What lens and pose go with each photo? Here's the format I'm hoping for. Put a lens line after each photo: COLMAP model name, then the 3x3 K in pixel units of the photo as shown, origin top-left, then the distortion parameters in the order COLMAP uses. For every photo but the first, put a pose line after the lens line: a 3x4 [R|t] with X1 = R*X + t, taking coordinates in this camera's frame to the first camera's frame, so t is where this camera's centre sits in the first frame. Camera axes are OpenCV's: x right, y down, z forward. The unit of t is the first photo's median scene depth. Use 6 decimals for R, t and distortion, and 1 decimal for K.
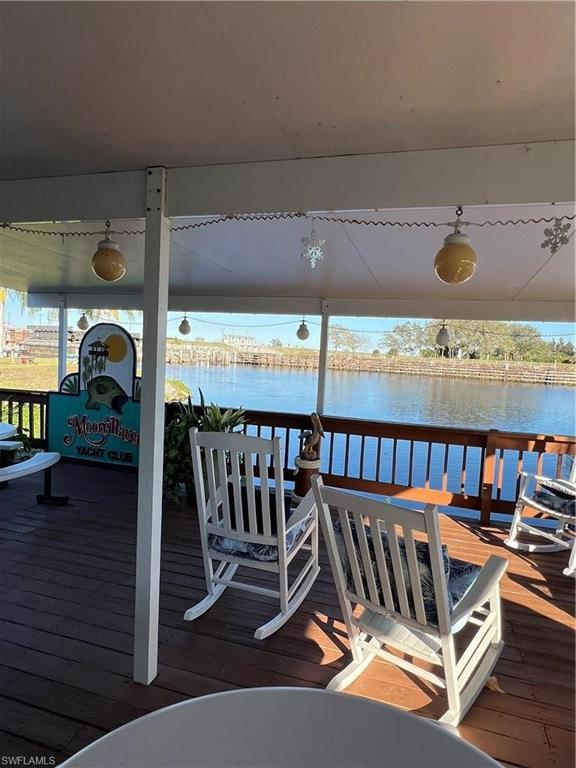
lens RADIAL K [[472.7, 0, 294.2], [0, 472.7, 386.0], [0, 0, 1]] dist [-0.001623, -0.001805]
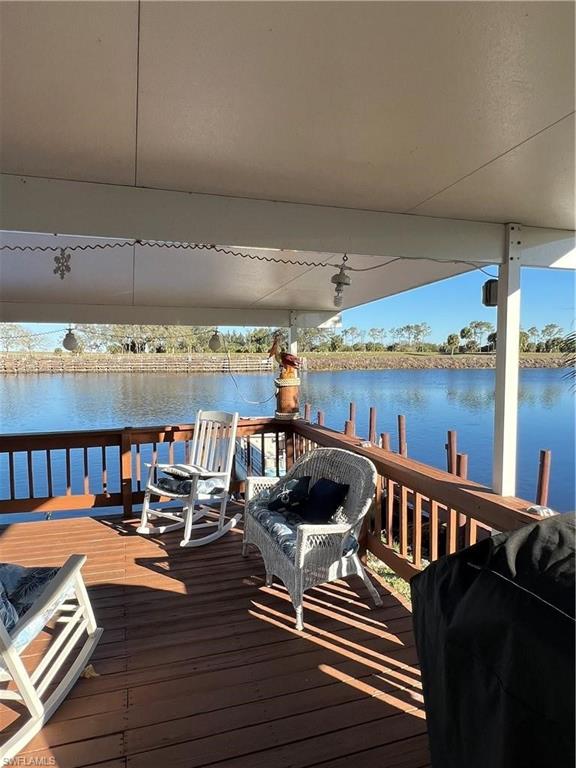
lens RADIAL K [[472.7, 0, 286.3], [0, 472.7, 384.4], [0, 0, 1]] dist [-0.001623, -0.001805]
pose [[0.819312, -0.089322, 0.566348, 0.146403], [0.084454, 0.995817, 0.034880, -0.012596], [-0.567094, 0.019253, 0.823428, -0.094680]]
